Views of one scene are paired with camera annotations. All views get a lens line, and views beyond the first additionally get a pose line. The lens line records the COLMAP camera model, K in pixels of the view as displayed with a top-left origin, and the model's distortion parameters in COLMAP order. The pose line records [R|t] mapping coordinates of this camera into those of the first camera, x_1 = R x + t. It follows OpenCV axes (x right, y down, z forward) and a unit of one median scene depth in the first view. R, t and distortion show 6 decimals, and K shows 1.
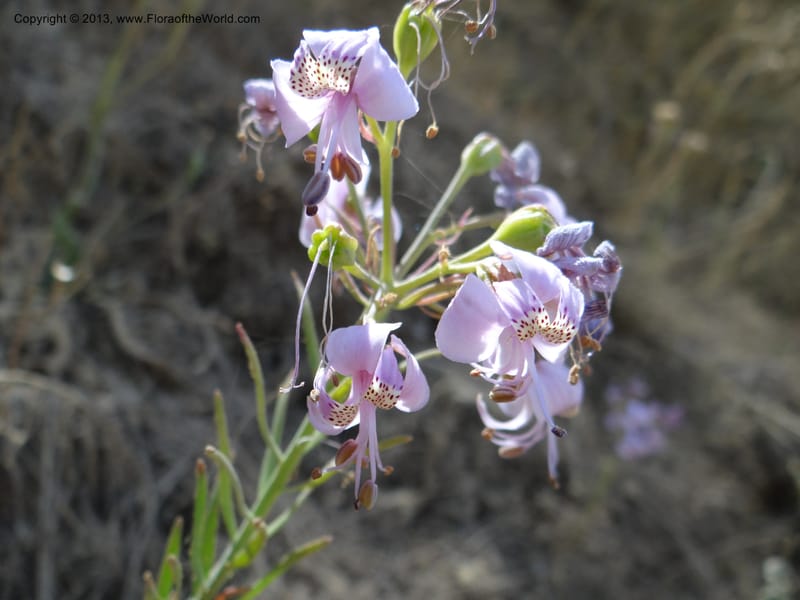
lens RADIAL K [[618.5, 0, 396.2], [0, 618.5, 320.2], [0, 0, 1]] dist [-0.001264, 0.001692]
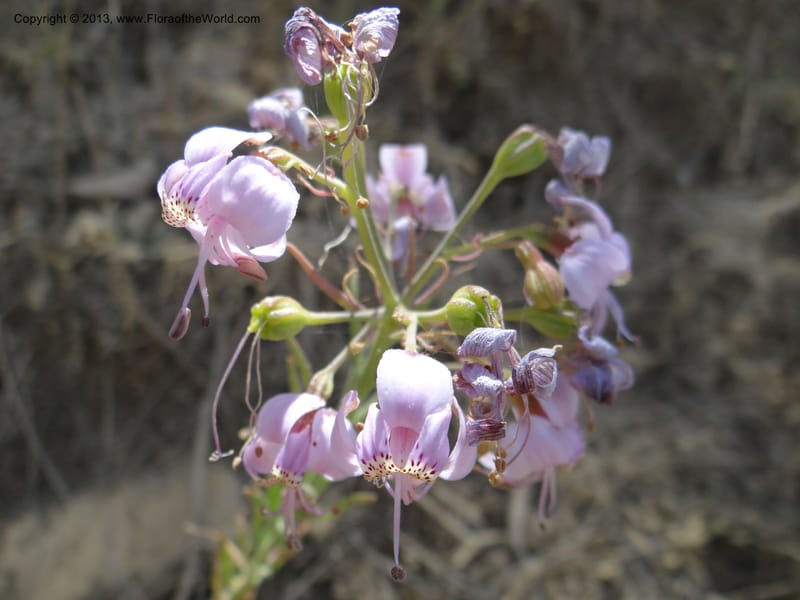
lens RADIAL K [[618.5, 0, 396.2], [0, 618.5, 320.2], [0, 0, 1]] dist [-0.001264, 0.001692]
pose [[0.913389, 0.117422, -0.389786, 0.555093], [-0.004116, 0.960112, 0.279586, -0.458478], [0.407067, -0.253767, 0.877439, 0.195651]]
